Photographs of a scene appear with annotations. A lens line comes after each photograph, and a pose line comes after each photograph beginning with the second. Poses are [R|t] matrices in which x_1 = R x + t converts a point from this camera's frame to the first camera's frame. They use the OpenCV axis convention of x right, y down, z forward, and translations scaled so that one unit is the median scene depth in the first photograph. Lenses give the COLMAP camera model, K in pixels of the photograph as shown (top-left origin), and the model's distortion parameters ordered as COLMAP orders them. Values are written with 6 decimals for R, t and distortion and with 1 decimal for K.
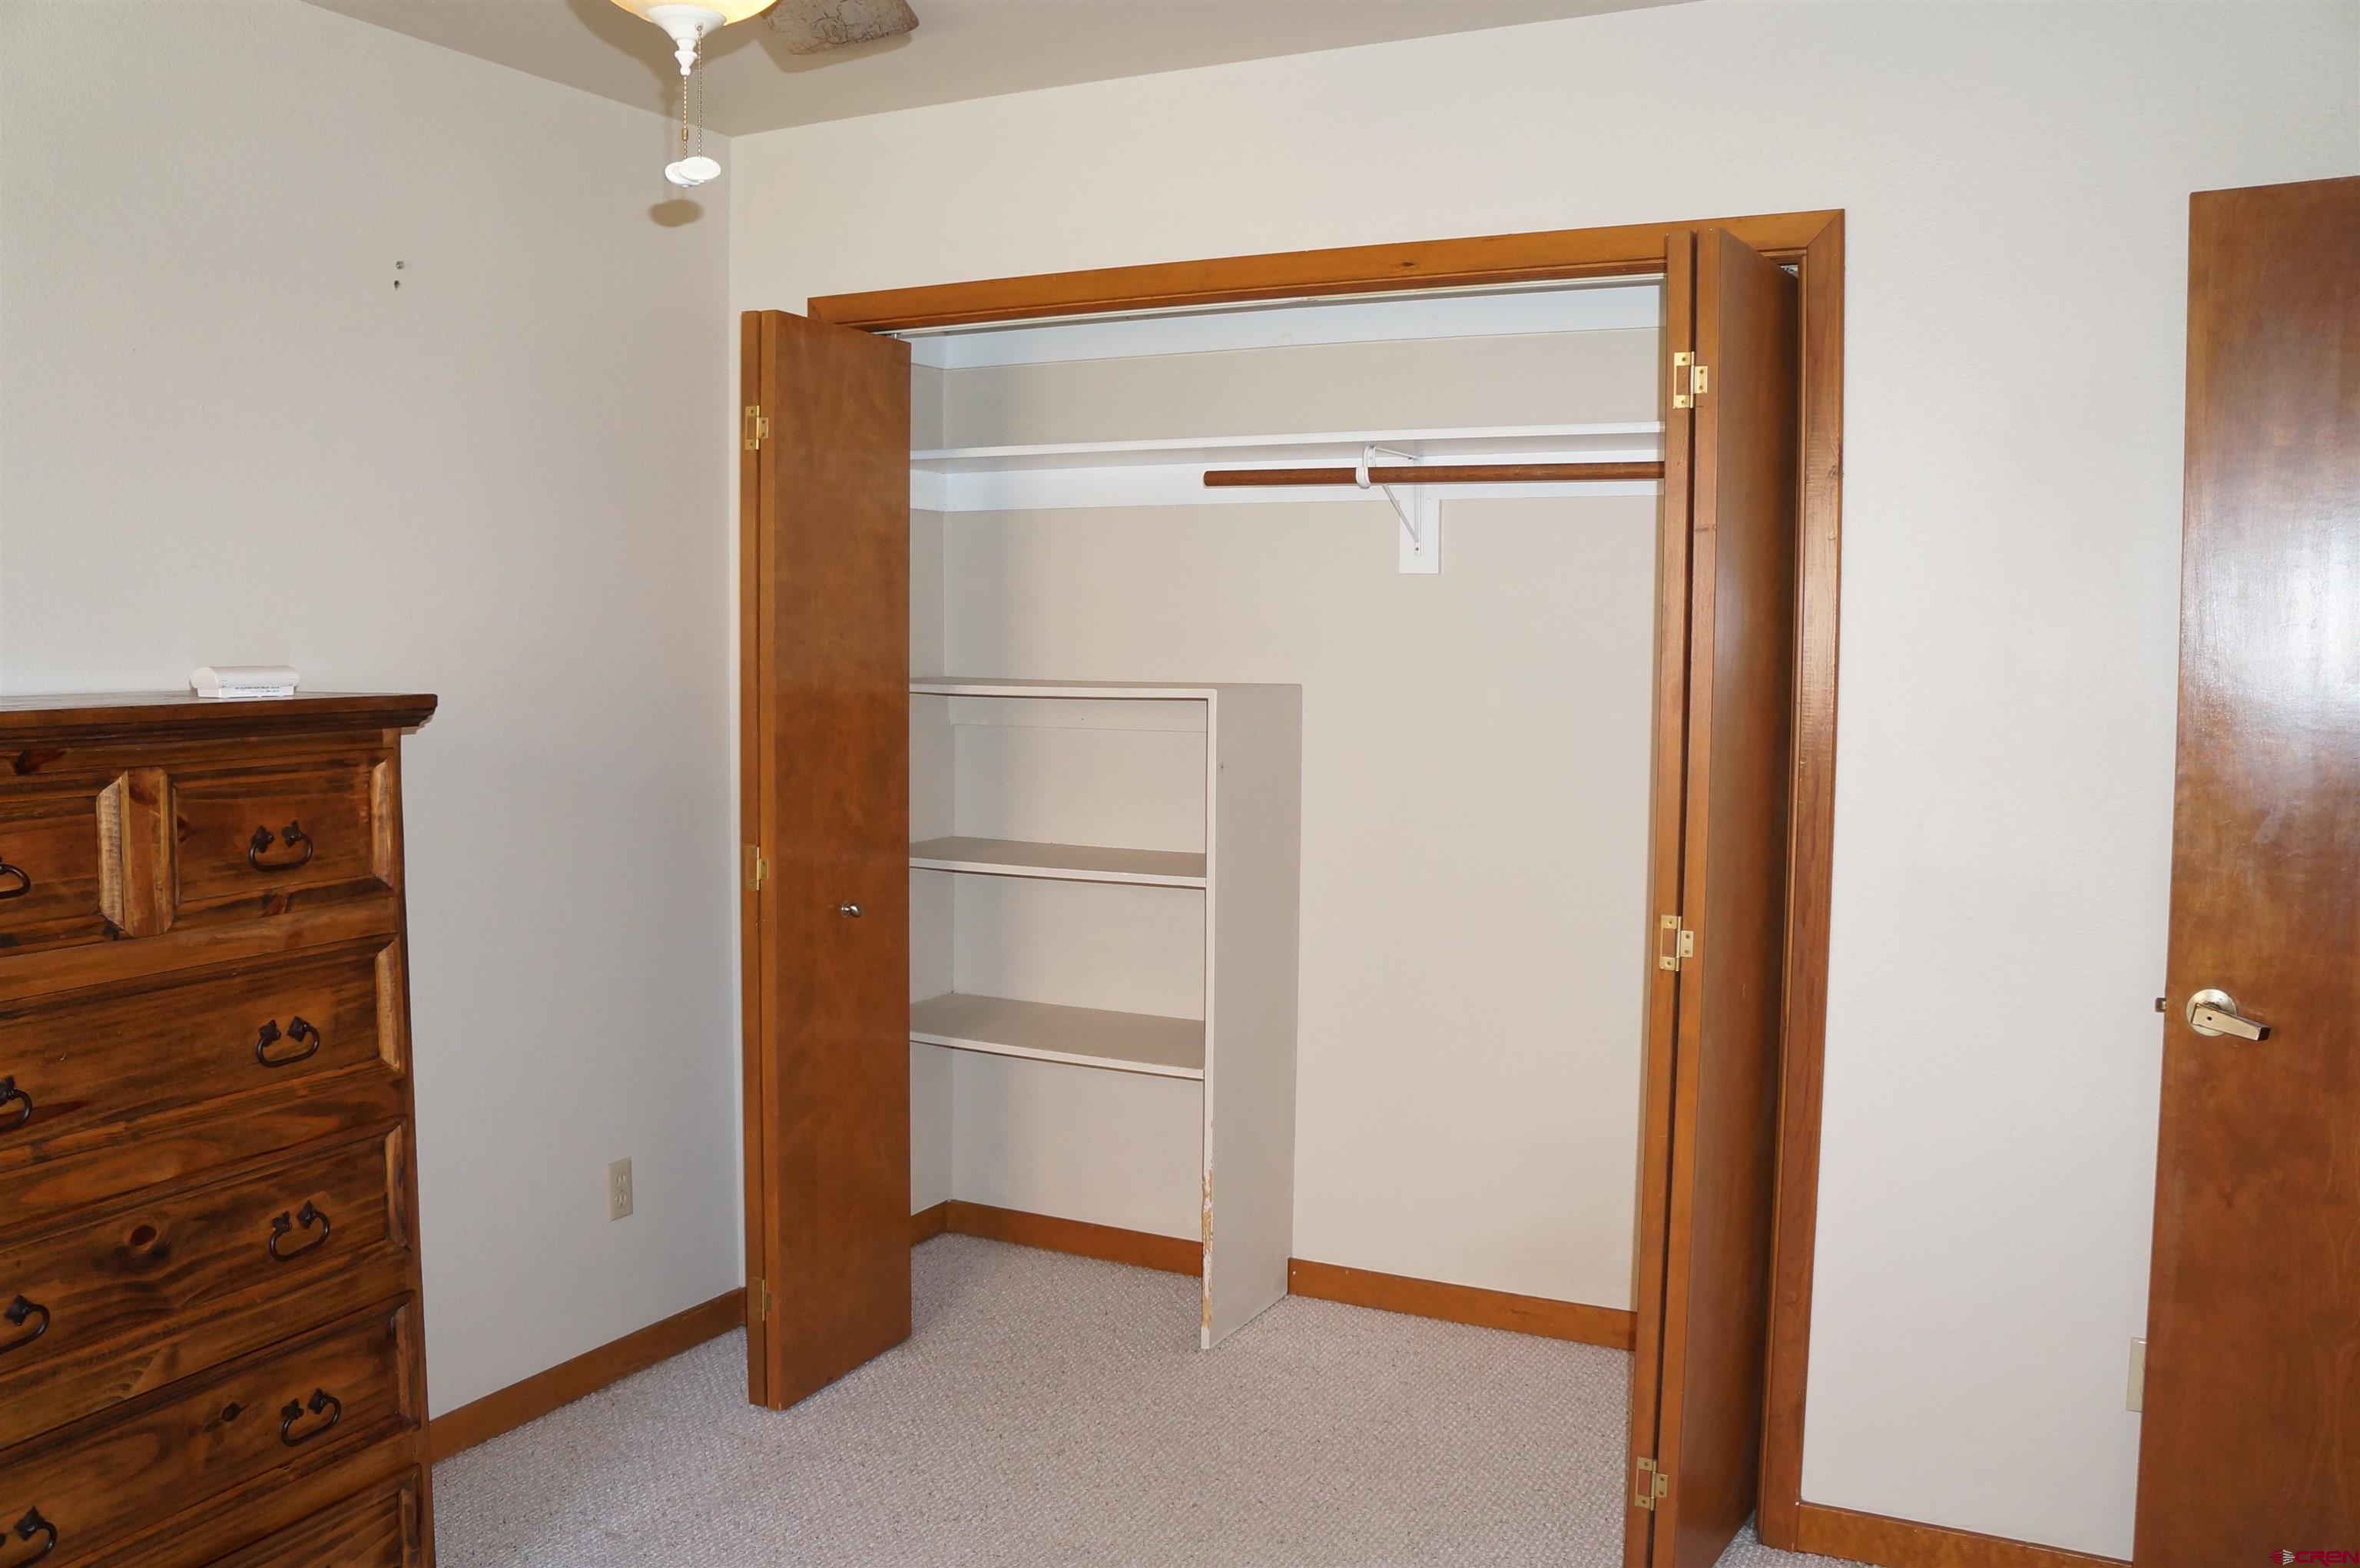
lens RADIAL K [[1965.2, 0, 1179.1], [0, 1965.2, 767.9], [0, 0, 1]] dist [-0.162716, 0.147885]
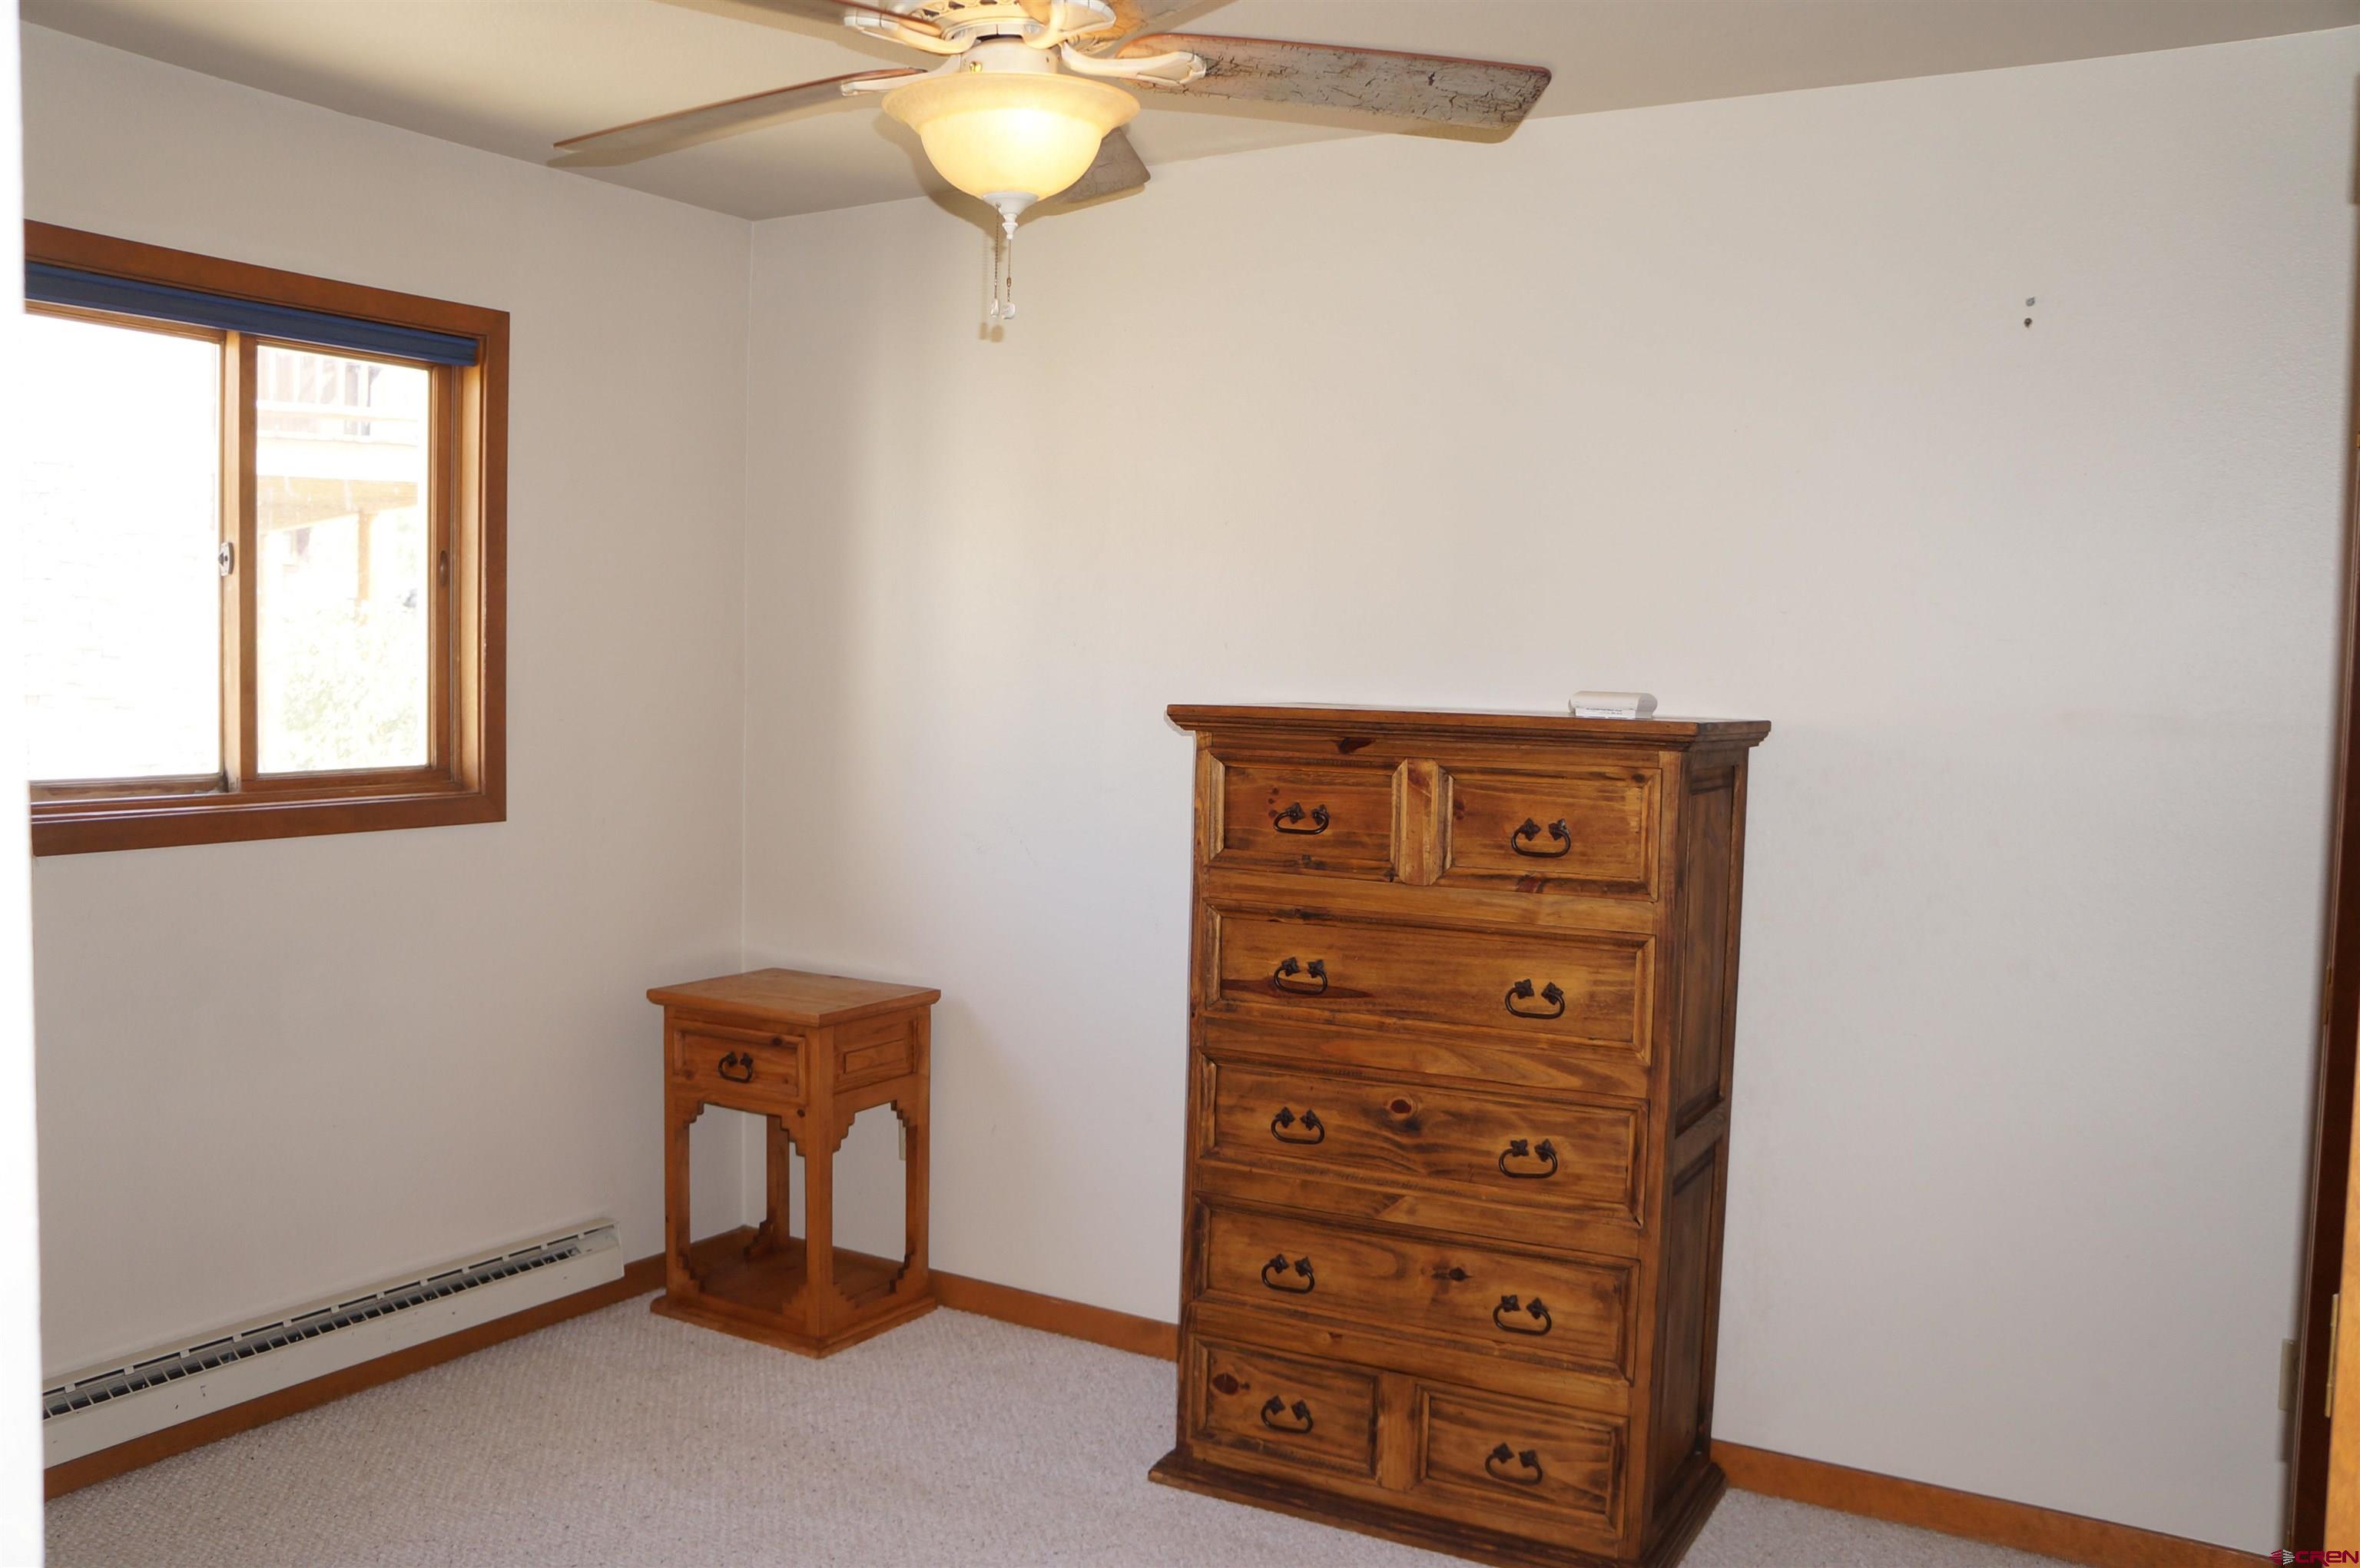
lens RADIAL K [[1965.2, 0, 1179.1], [0, 1965.2, 767.9], [0, 0, 1]] dist [-0.162716, 0.147885]
pose [[-0.054910, 0.045043, -0.997475, 0.798025], [-0.098128, 0.993903, 0.050284, -0.043730], [0.993658, 0.100641, -0.050155, 0.854414]]
